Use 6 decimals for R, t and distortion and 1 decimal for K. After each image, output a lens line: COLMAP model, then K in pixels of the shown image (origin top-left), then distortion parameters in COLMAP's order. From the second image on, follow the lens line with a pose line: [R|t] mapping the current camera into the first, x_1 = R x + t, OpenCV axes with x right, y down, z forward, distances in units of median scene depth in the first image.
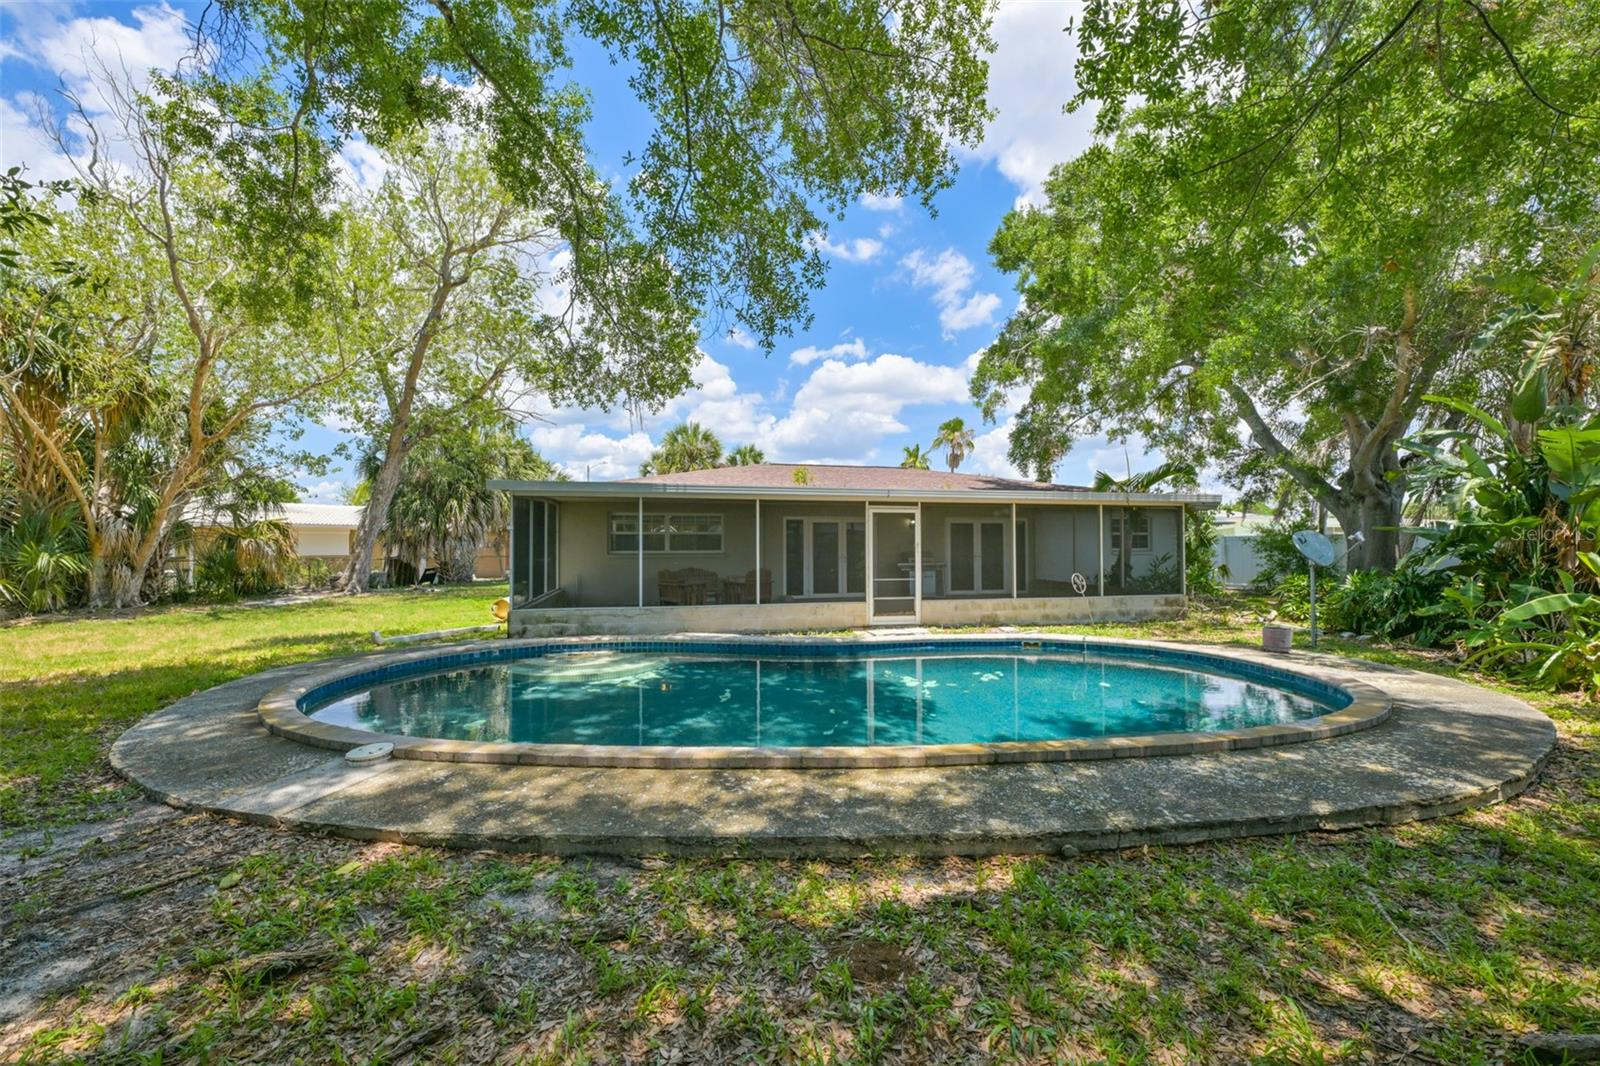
lens RADIAL K [[634.3, 0, 798.4], [0, 634.3, 535.4], [0, 0, 1]] dist [0.000166, -0.000086]
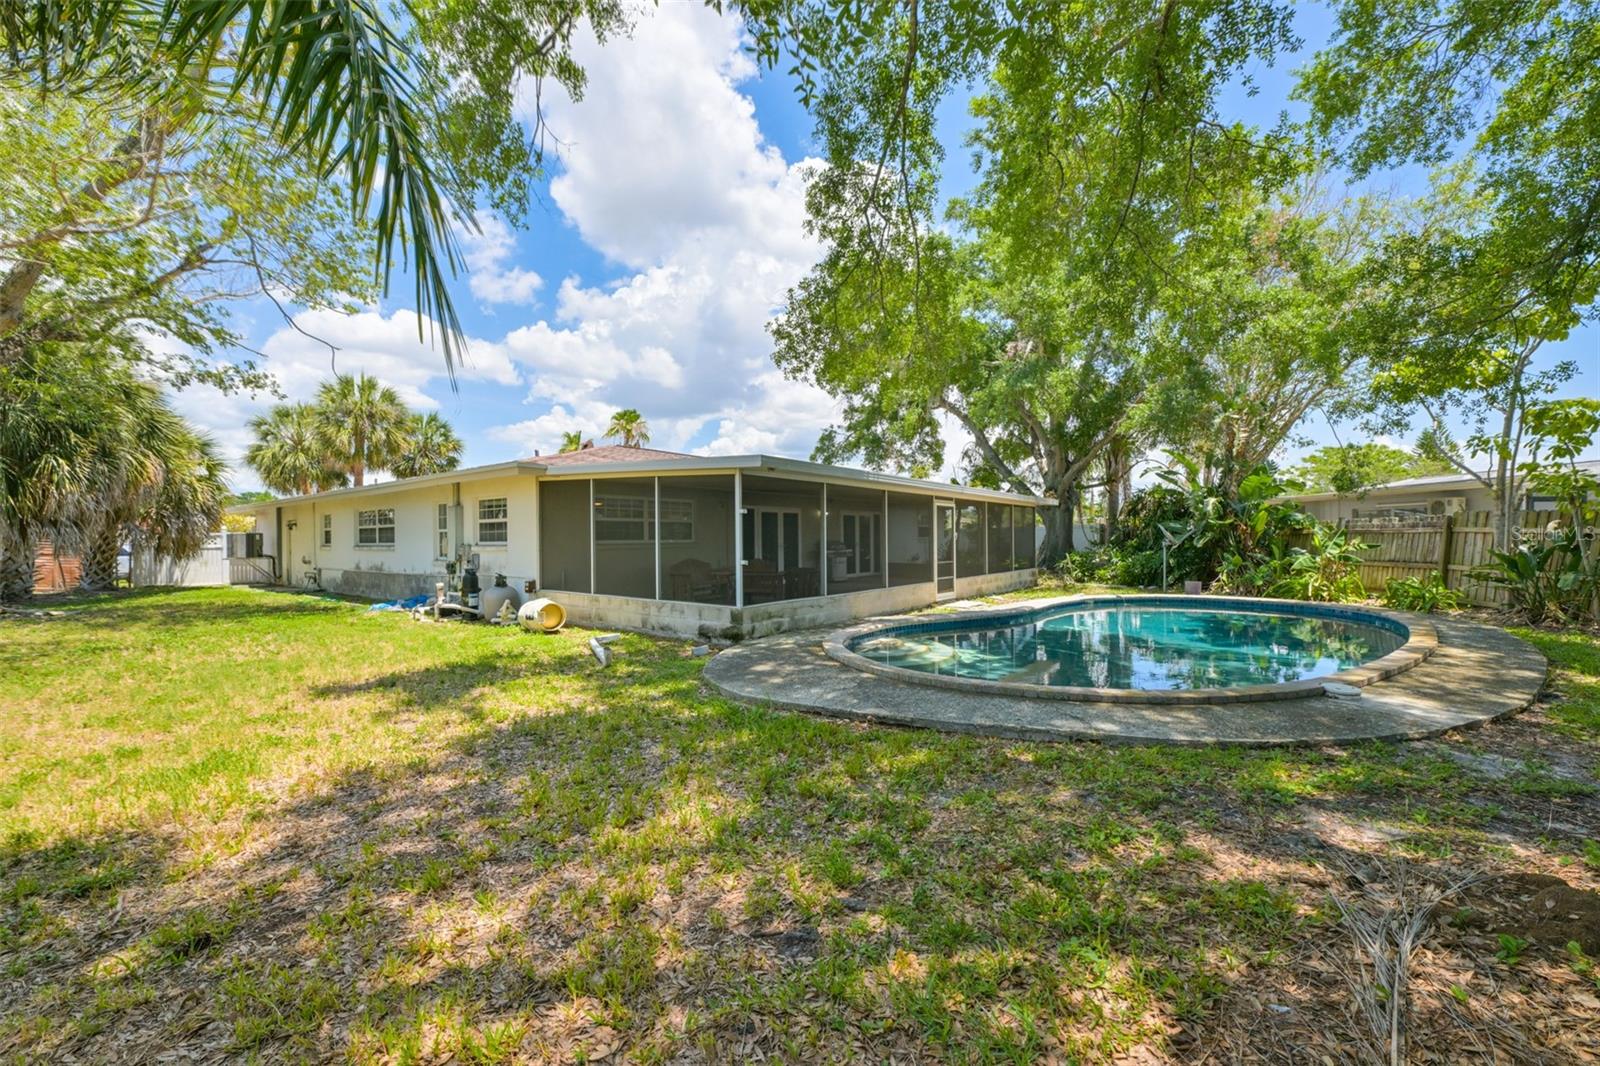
lens RADIAL K [[634.3, 0, 798.4], [0, 634.3, 535.4], [0, 0, 1]] dist [0.000166, -0.000086]
pose [[0.770780, -0.001117, 0.637100, -0.822093], [-0.006943, 0.999924, 0.010153, 0.009262], [-0.637063, -0.012249, 0.770714, 0.258615]]
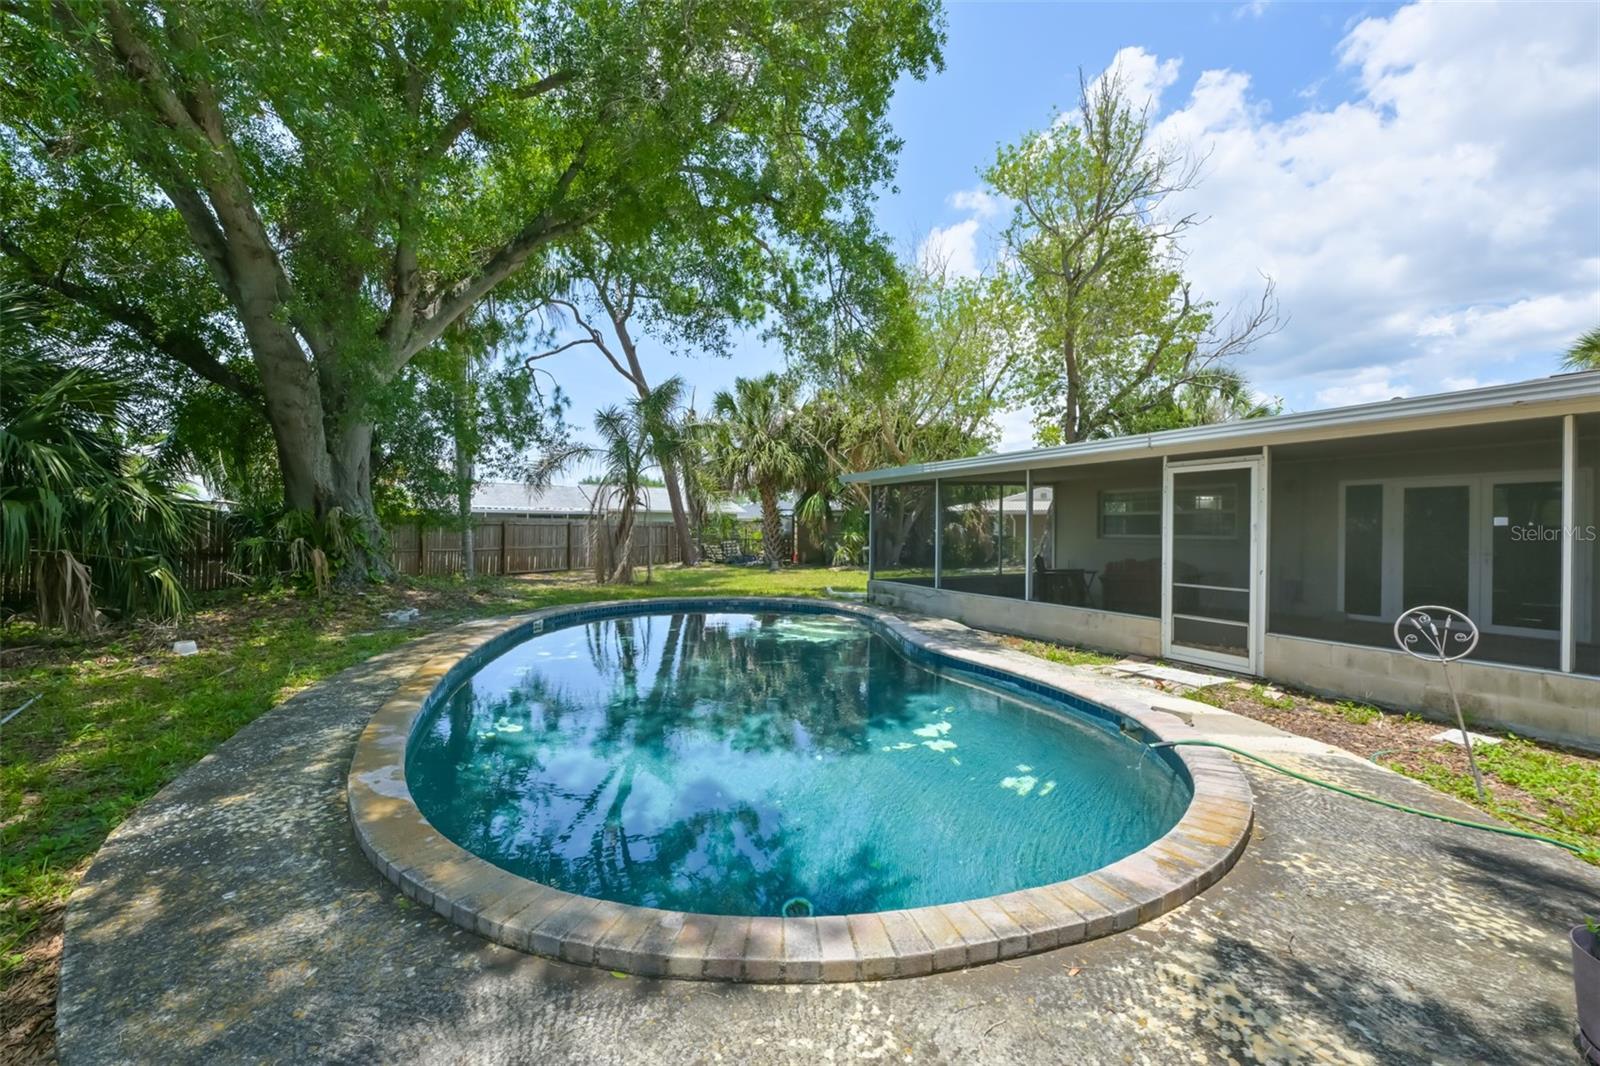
lens RADIAL K [[634.3, 0, 798.4], [0, 634.3, 535.4], [0, 0, 1]] dist [0.000166, -0.000086]
pose [[0.239606, 0.012483, -0.970790, 0.620013], [0.010981, 0.999819, 0.015567, 0.009440], [0.970808, -0.014390, 0.239425, 0.503654]]
